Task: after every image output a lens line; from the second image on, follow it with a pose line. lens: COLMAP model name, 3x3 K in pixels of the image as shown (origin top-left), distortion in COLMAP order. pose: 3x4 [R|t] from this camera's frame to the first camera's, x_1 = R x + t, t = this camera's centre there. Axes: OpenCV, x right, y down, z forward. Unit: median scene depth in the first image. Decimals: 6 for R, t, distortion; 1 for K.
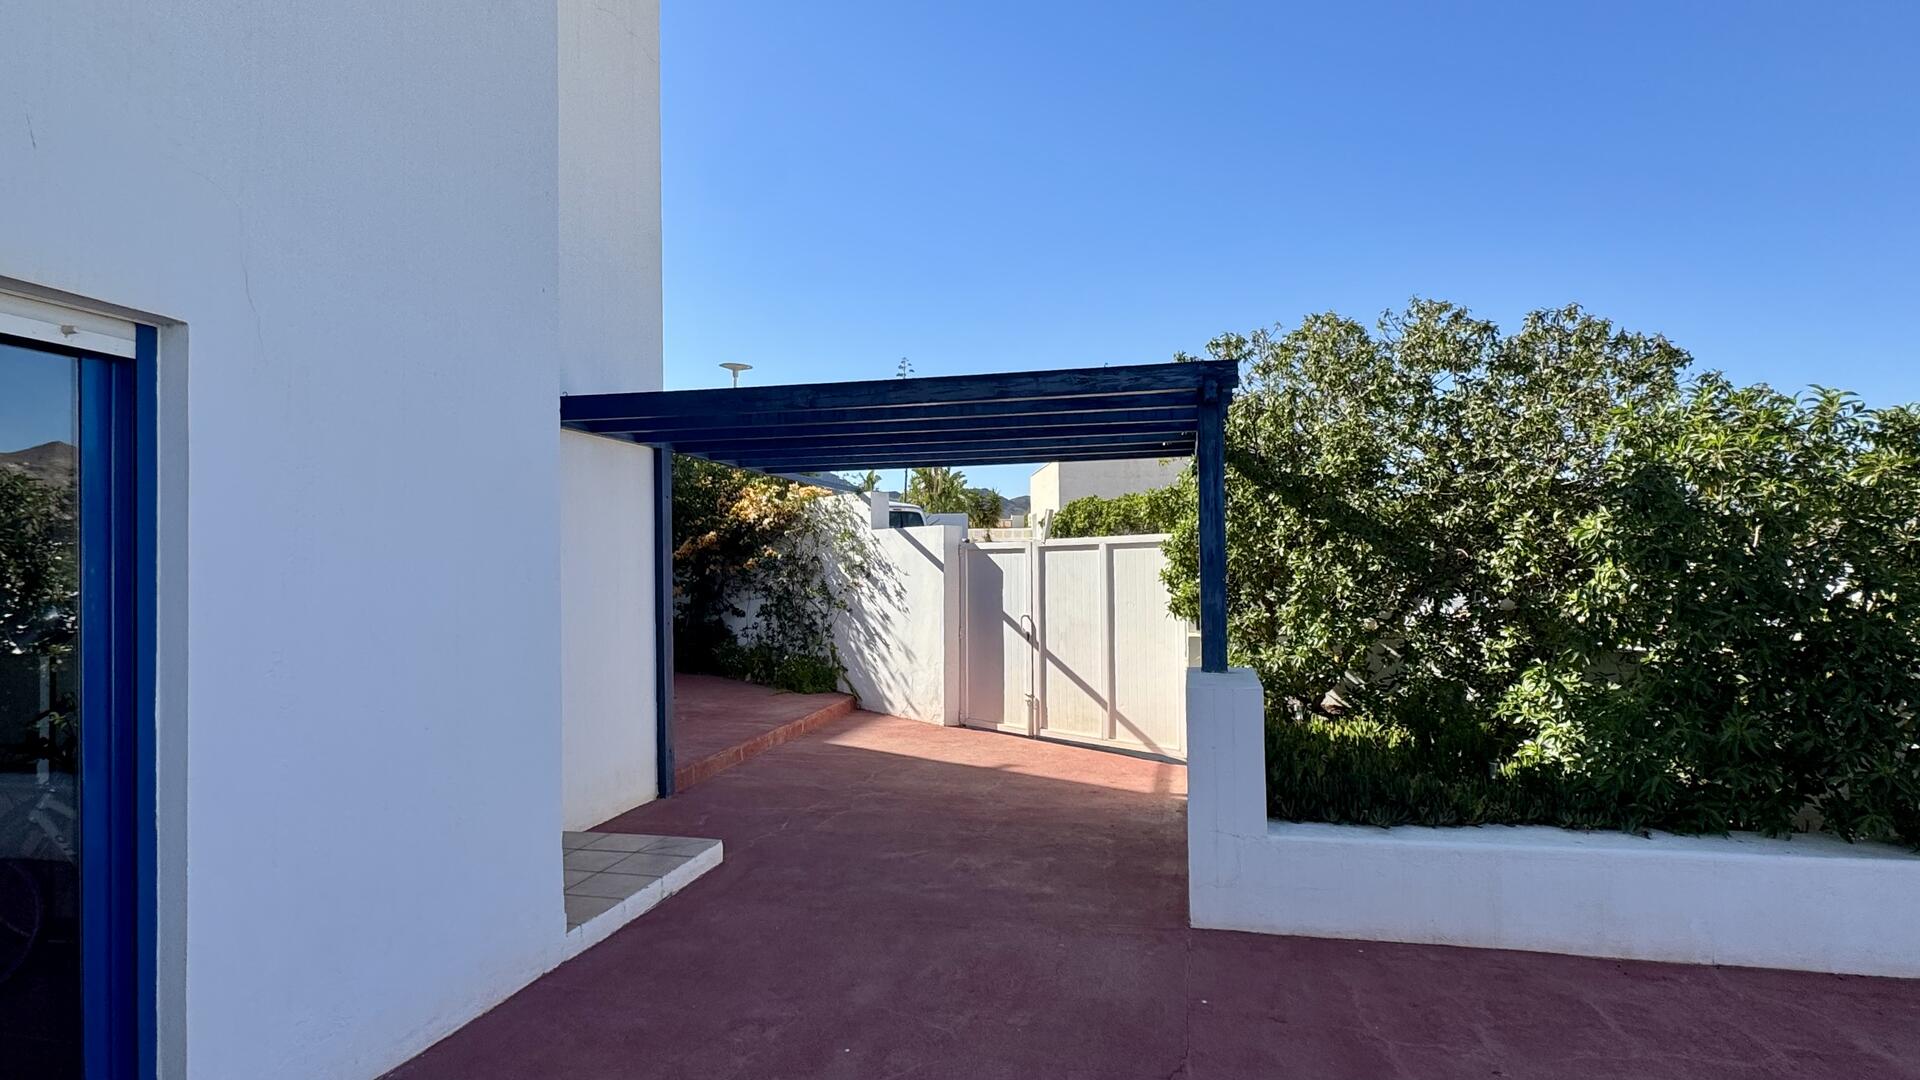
lens RADIAL K [[1021.3, 0, 960.3], [0, 1021.3, 551.5], [0, 0, 1]] dist [-0.000139, -0.000809]
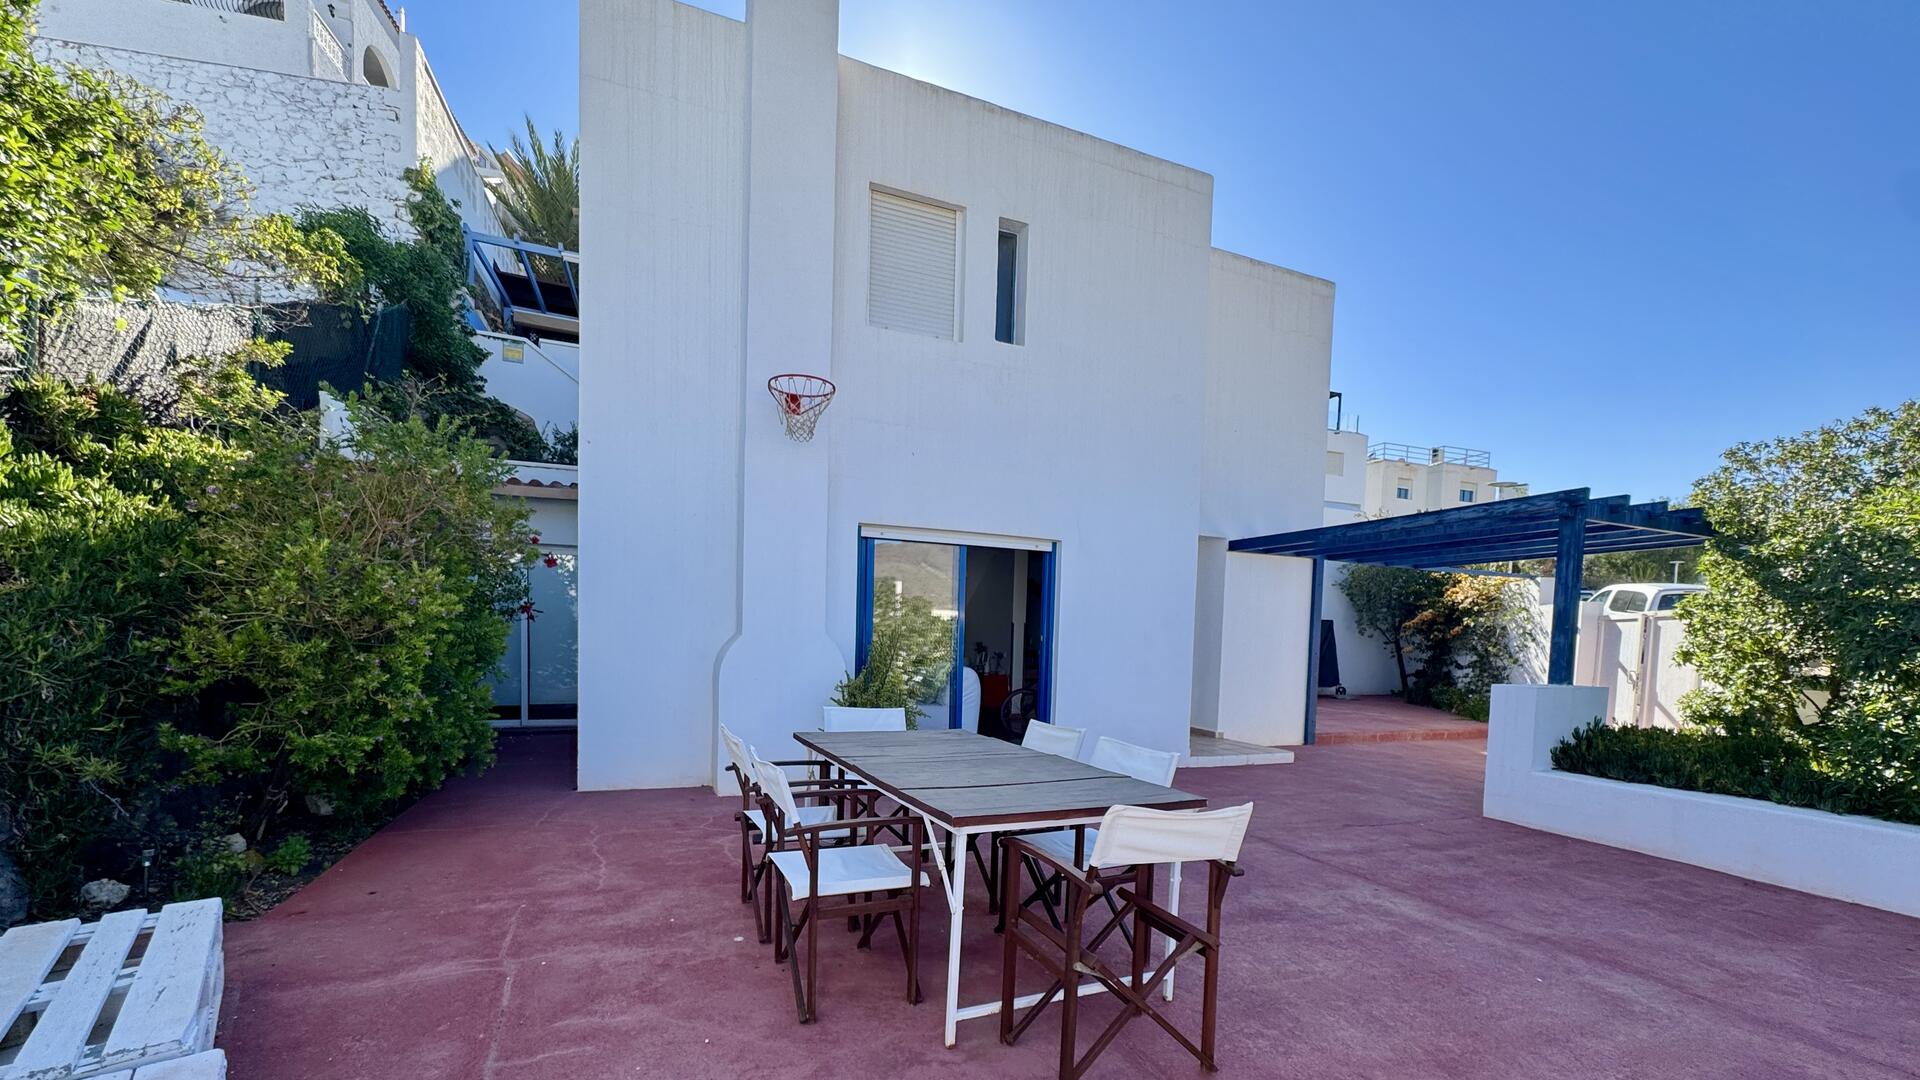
lens RADIAL K [[787.1, 0, 952.6], [0, 787.1, 686.1], [0, 0, 1]] dist [-0.005001, -0.000019]
pose [[0.559039, 0.077840, -0.825479, 0.738627], [-0.022682, 0.996647, 0.078620, 0.045032], [0.828831, -0.025228, 0.558930, -0.488900]]
